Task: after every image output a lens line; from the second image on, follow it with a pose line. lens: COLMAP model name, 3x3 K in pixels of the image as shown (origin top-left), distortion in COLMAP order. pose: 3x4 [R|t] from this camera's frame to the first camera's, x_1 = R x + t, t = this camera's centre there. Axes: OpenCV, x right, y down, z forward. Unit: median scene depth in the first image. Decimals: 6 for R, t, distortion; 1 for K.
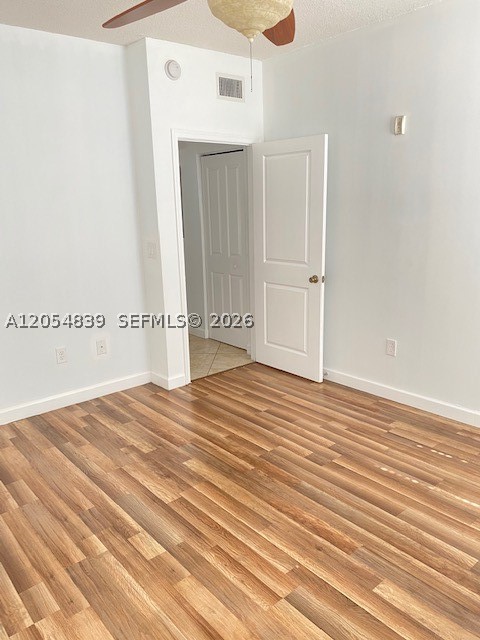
lens RADIAL K [[489.6, 0, 240.0], [0, 489.6, 320.0], [0, 0, 1]] dist [-0.002800, -0.005317]
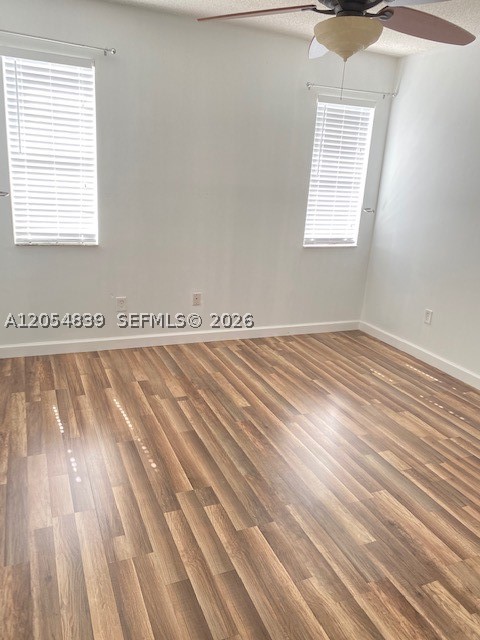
lens RADIAL K [[489.6, 0, 240.0], [0, 489.6, 320.0], [0, 0, 1]] dist [-0.002800, -0.005317]
pose [[-0.958955, -0.106697, 0.262720, -0.089285], [0.034735, 0.875329, 0.482279, -0.417607], [-0.281424, 0.471609, -0.835694, 1.725806]]
